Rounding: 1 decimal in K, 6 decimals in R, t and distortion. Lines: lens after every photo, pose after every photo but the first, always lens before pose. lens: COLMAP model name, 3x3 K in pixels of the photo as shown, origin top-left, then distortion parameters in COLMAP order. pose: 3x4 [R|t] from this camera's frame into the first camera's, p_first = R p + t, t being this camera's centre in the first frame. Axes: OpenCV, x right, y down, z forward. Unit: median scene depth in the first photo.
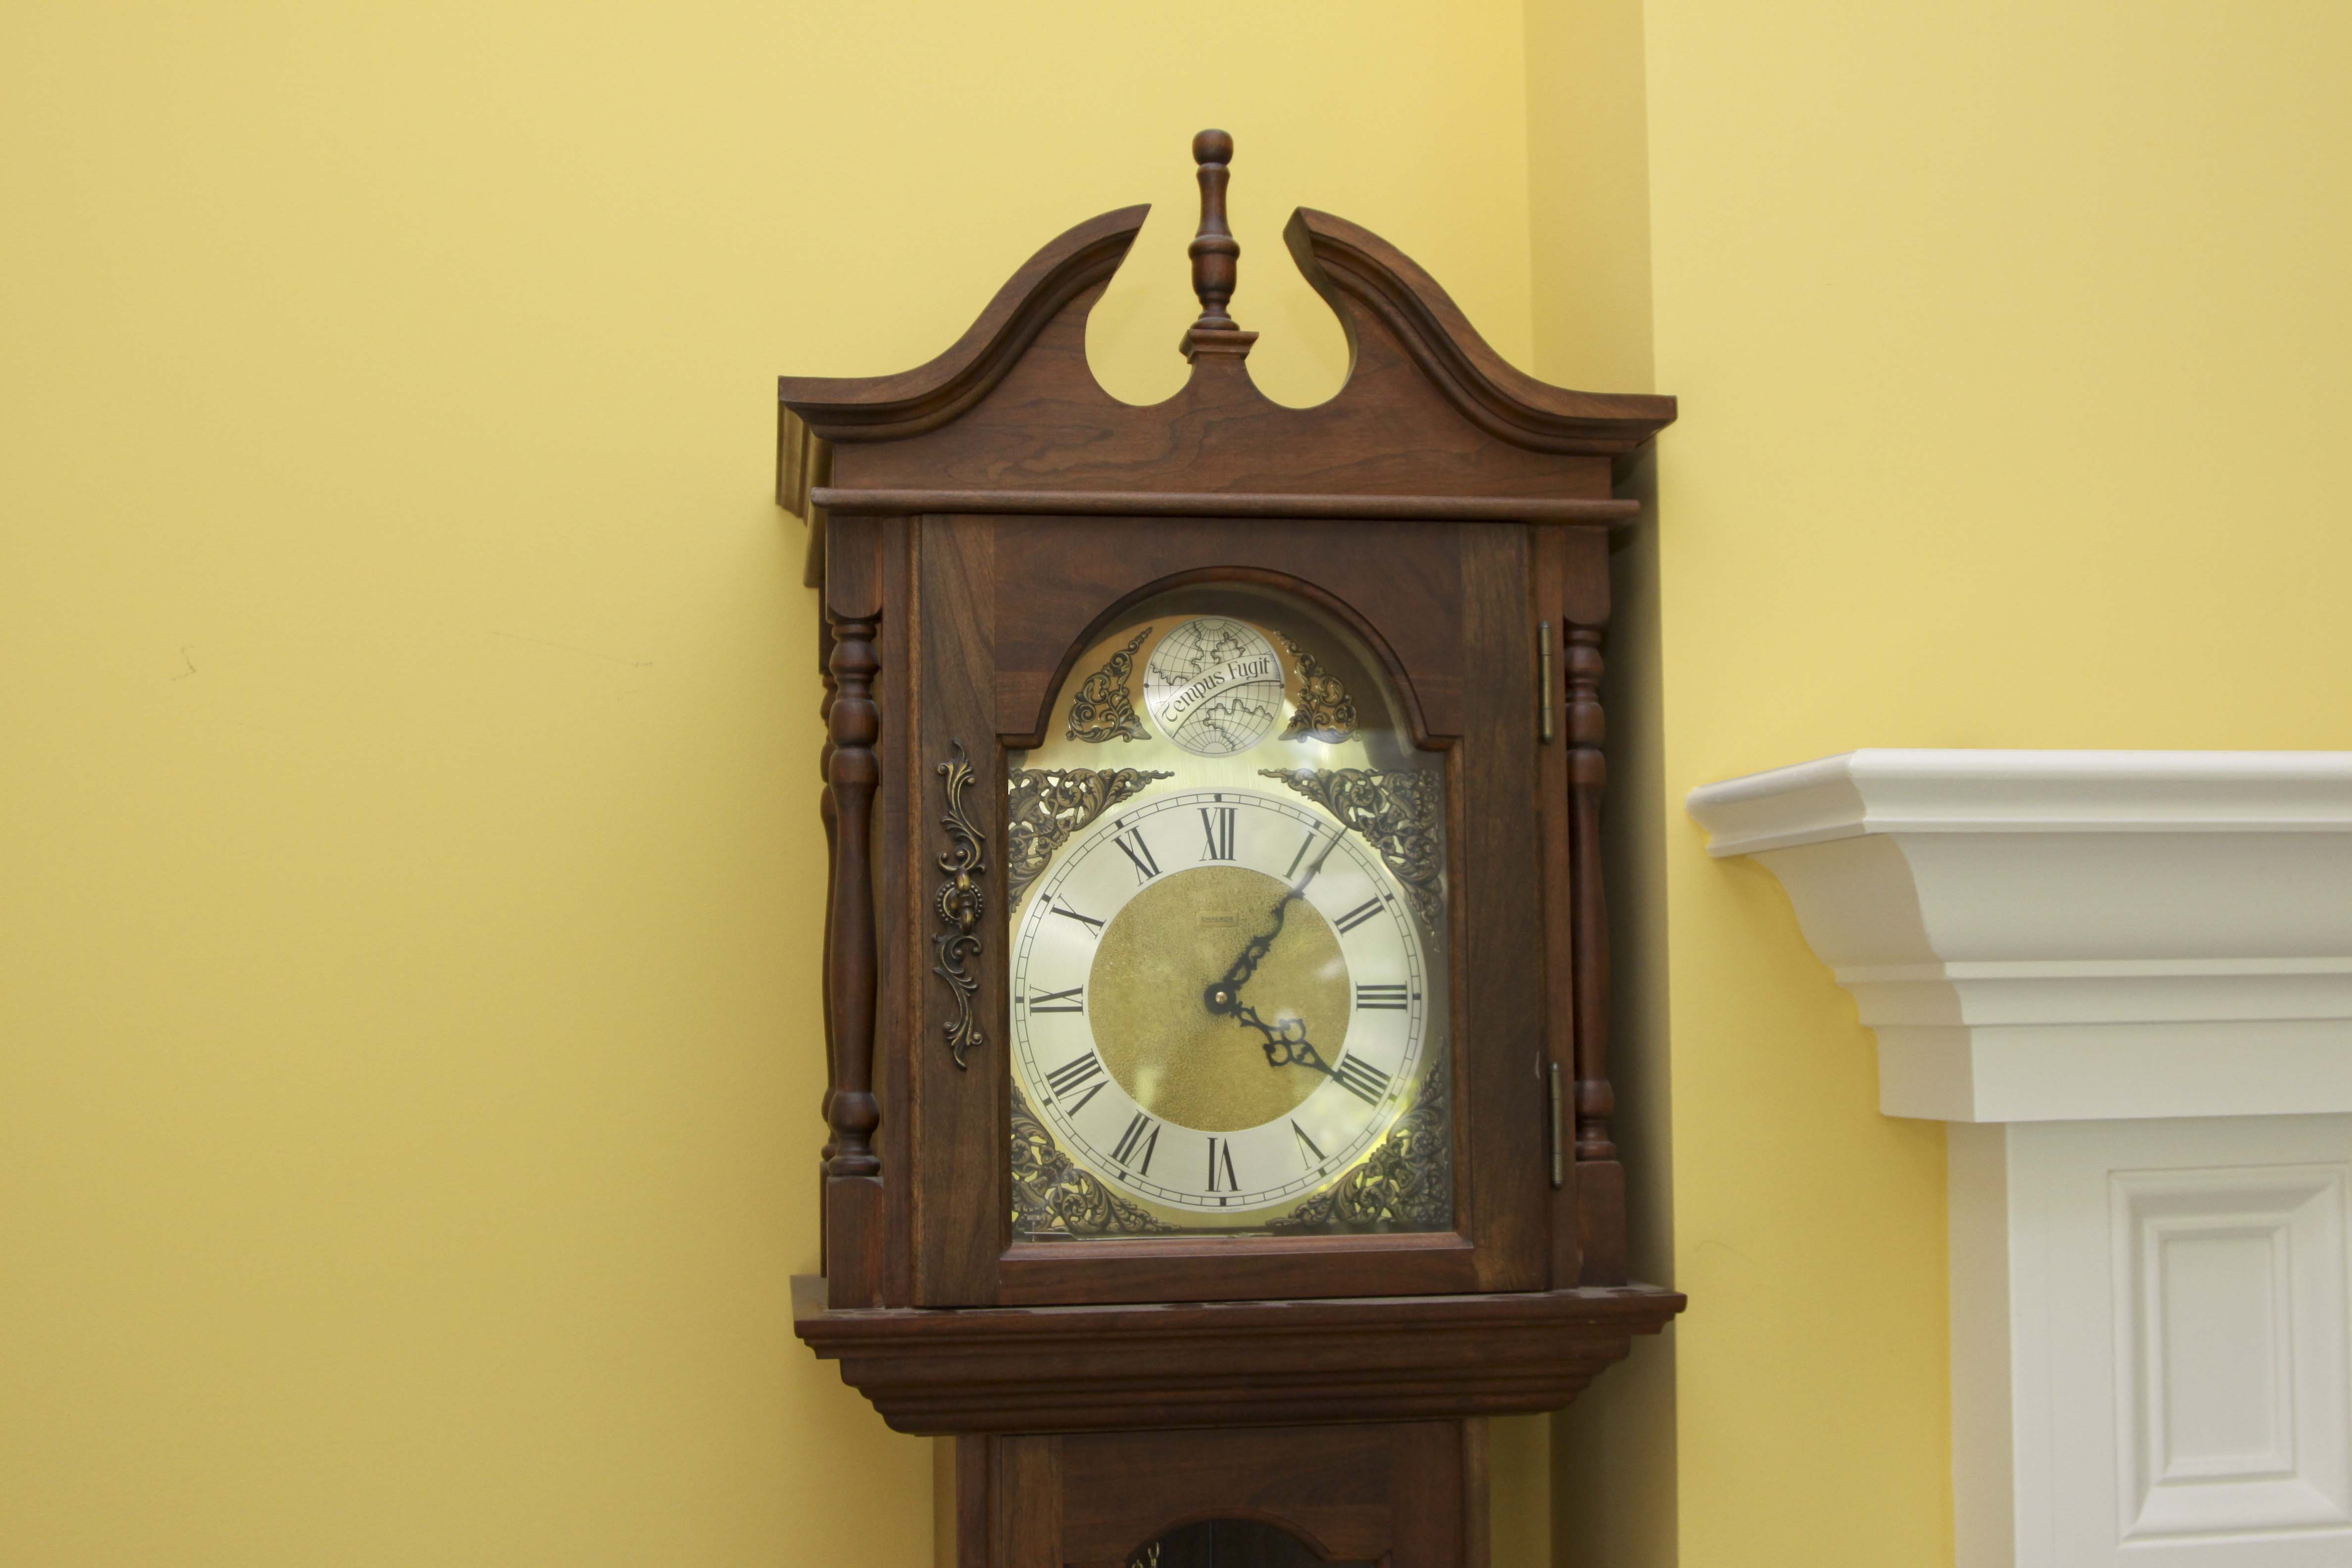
lens RADIAL K [[2811.4, 0, 1176.0], [0, 2811.4, 784.0], [0, 0, 1]] dist [-0.111581, -0.014268]
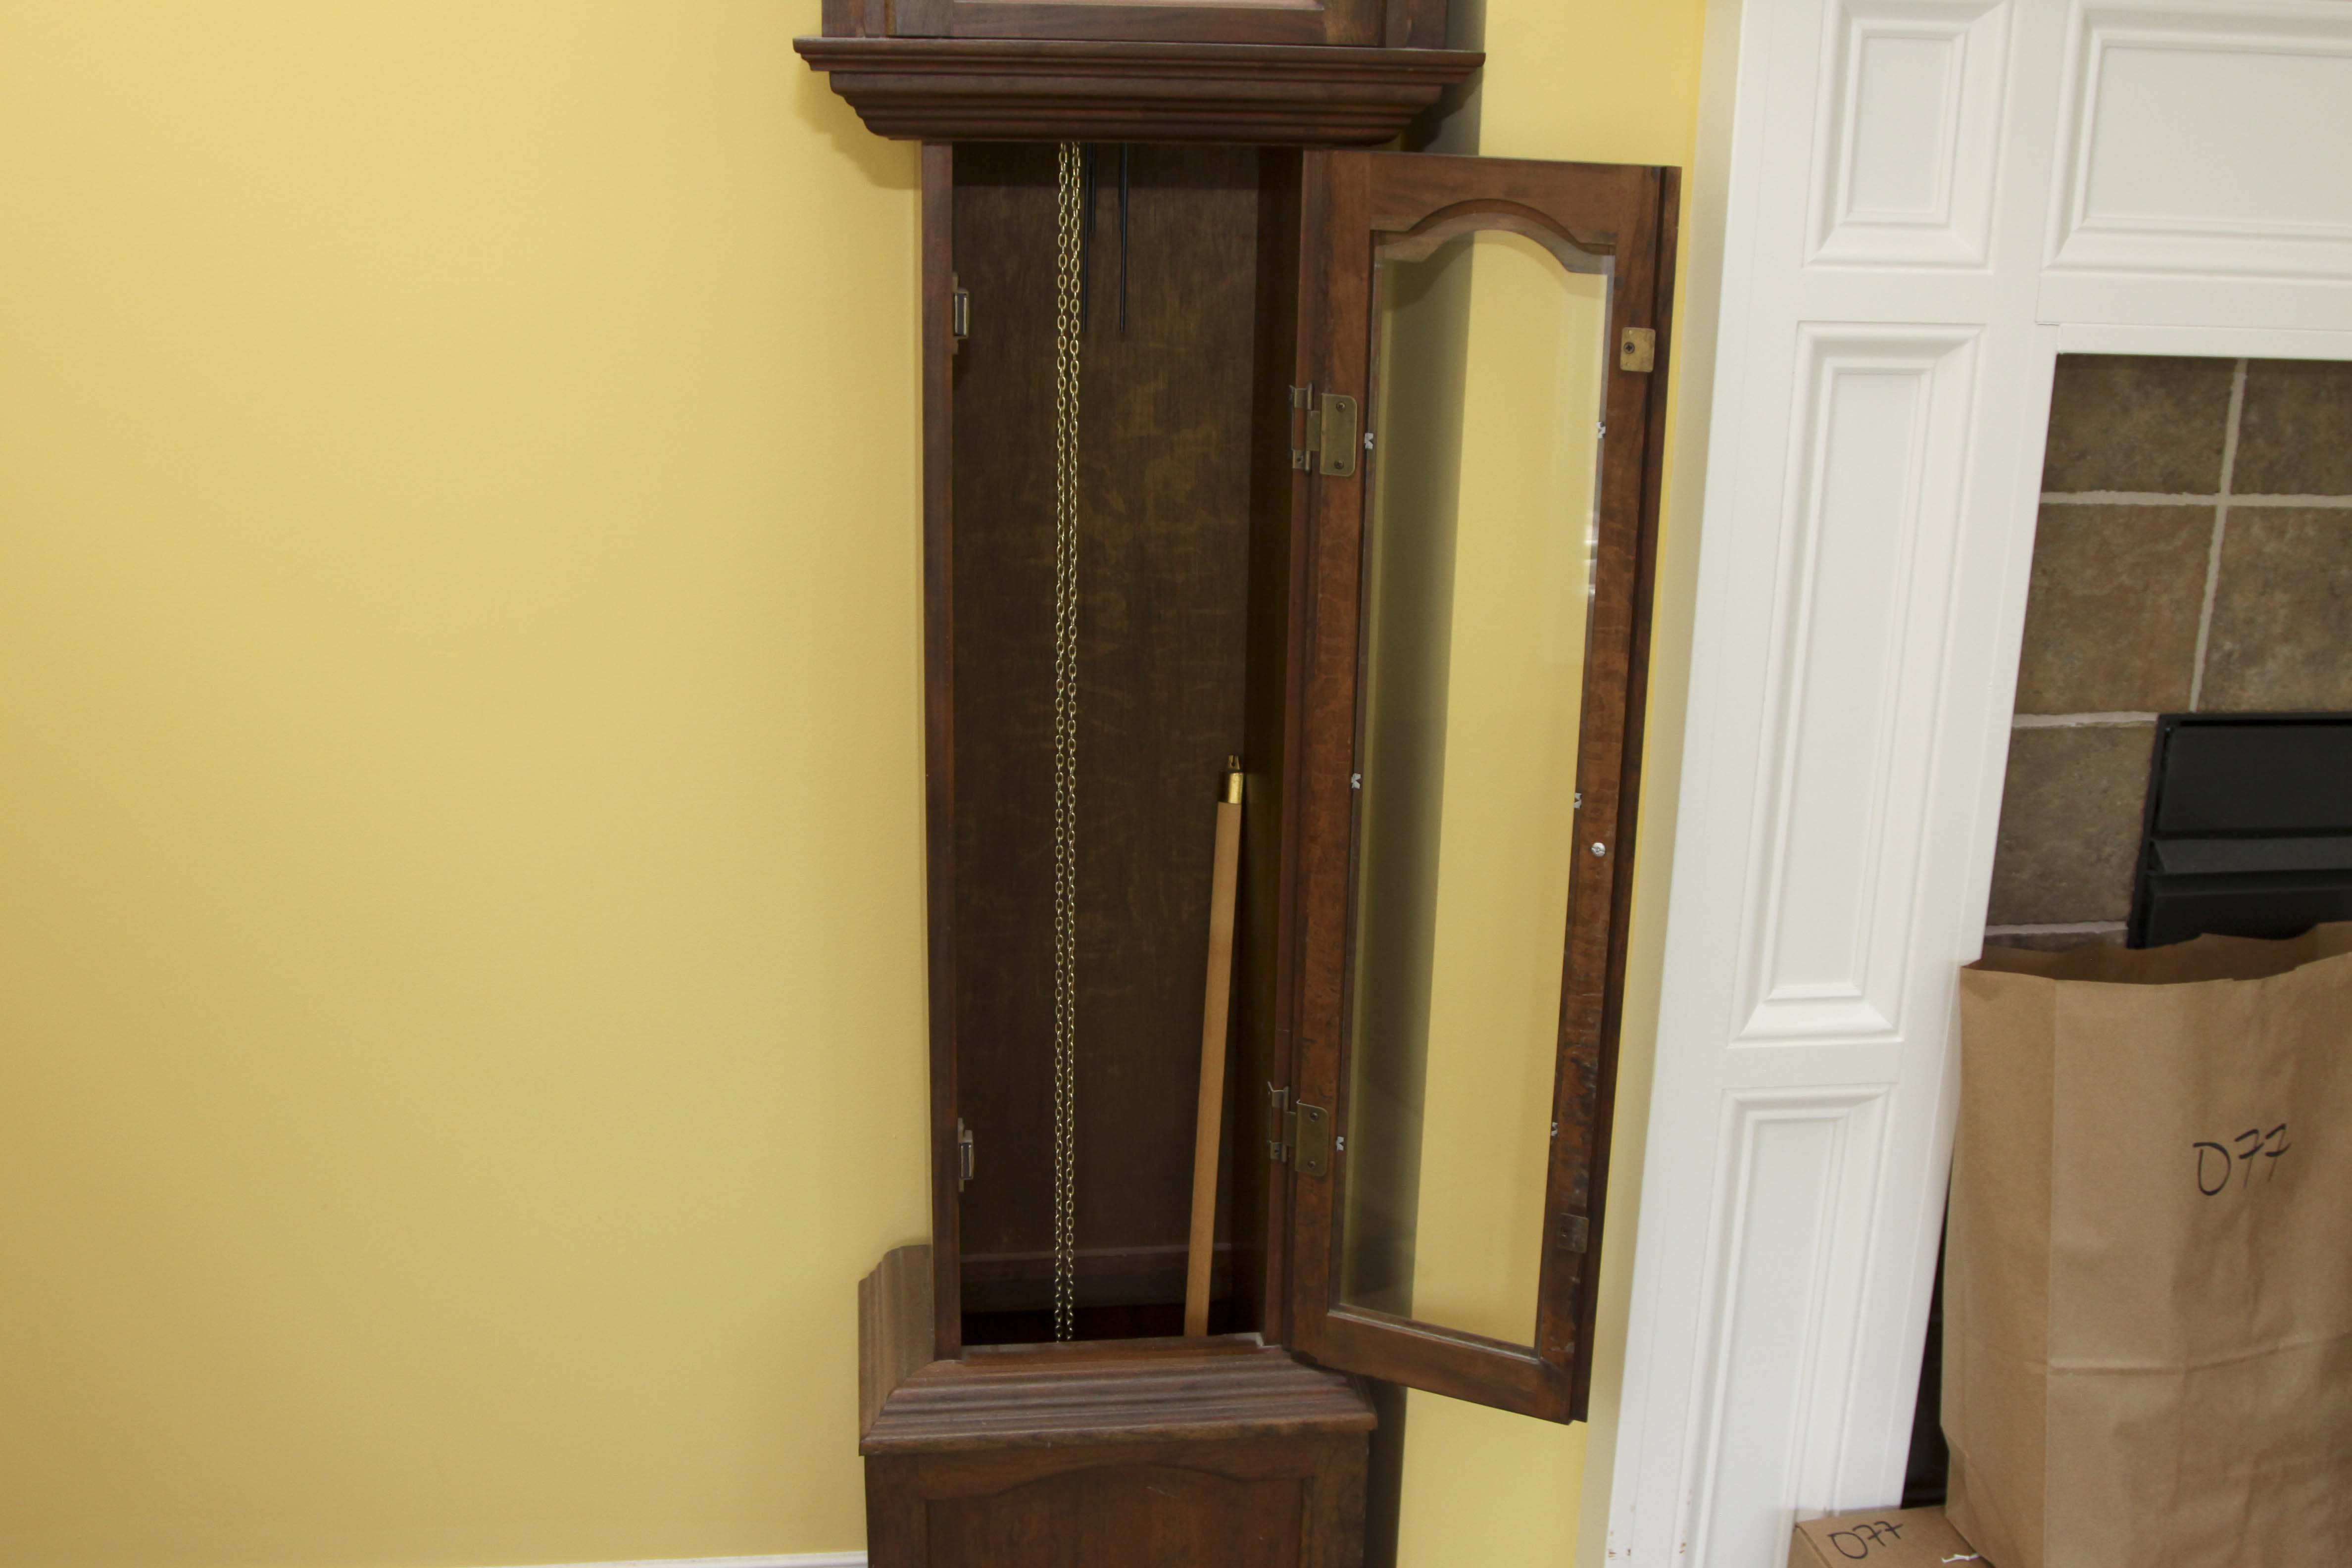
lens RADIAL K [[2498.5, 0, 1205.0], [0, 2498.5, 786.5], [0, 0, 1]] dist [-0.137774, 0.042357]
pose [[0.999330, 0.036347, 0.004275, 0.058405], [-0.035202, 0.922714, 0.383875, 0.060691], [0.010008, -0.383768, 0.923375, -0.178220]]
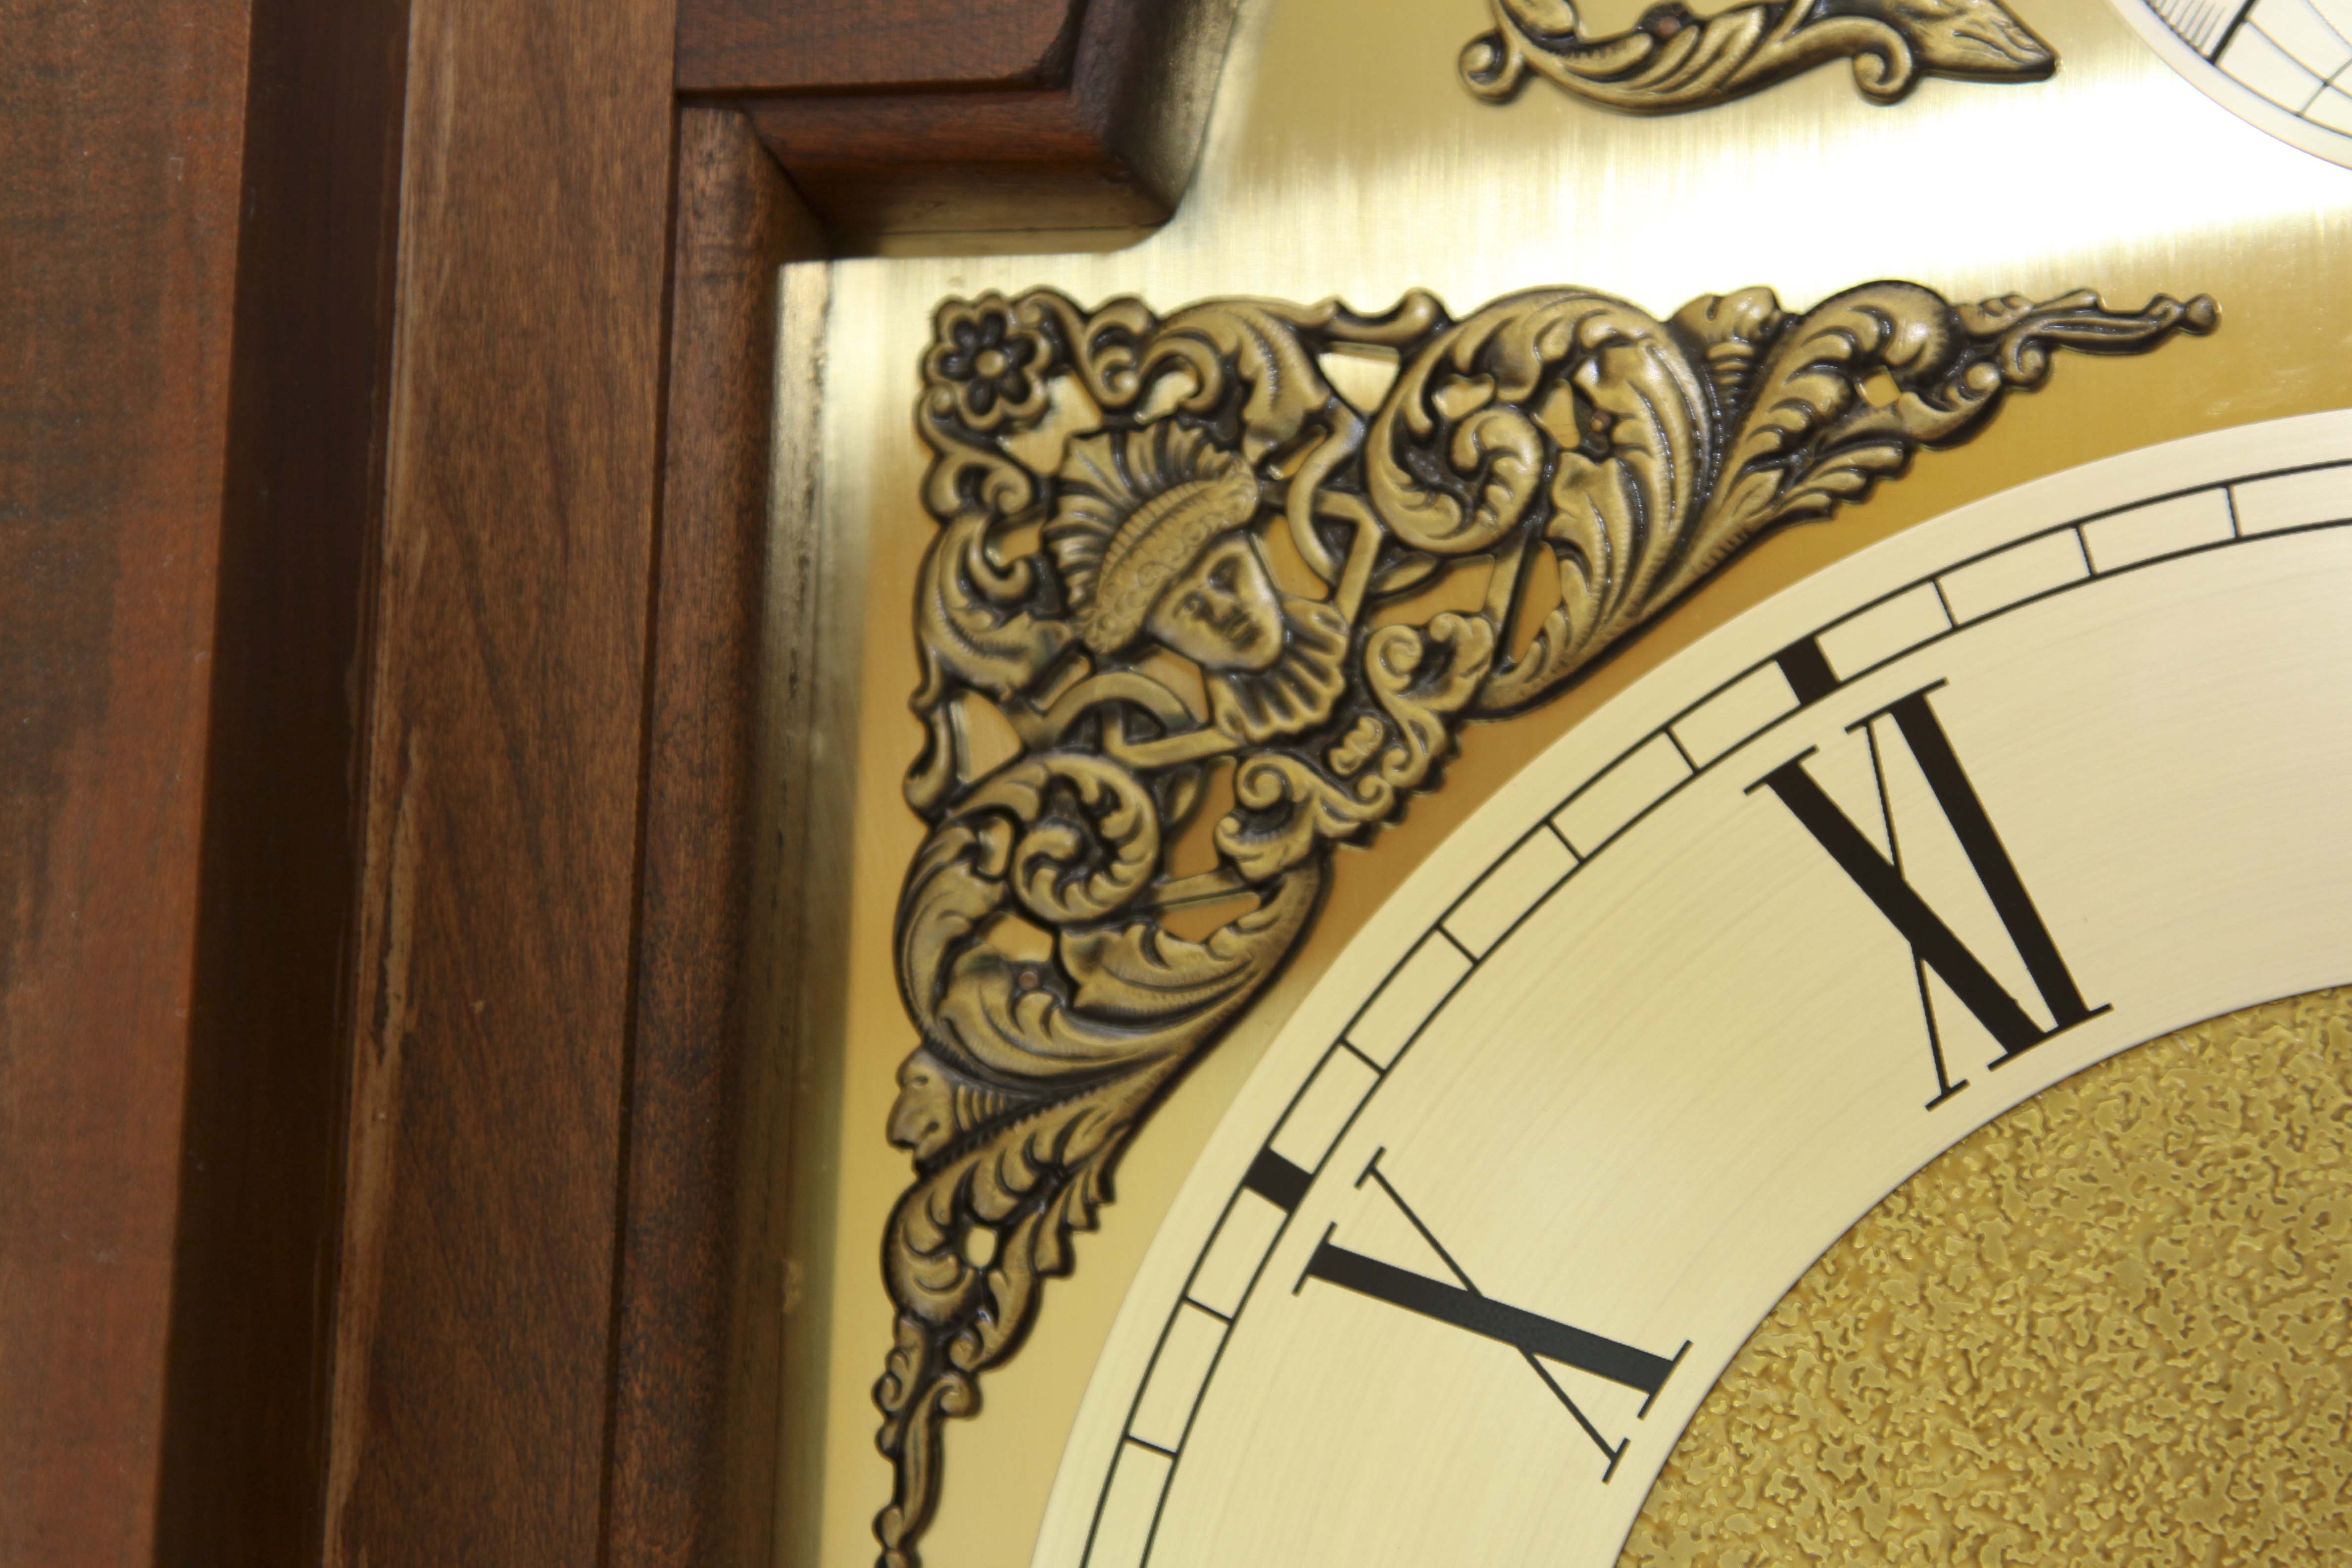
lens RADIAL K [[6977.5, 0, 1176.0], [0, 6977.5, 784.0], [0, 0, 1]] dist [0.079618, 1.034622]
pose [[0.934041, -0.008028, -0.357074, 0.076519], [-0.014968, 0.997989, -0.061590, 0.042685], [0.356851, 0.062872, 0.932043, 0.669734]]
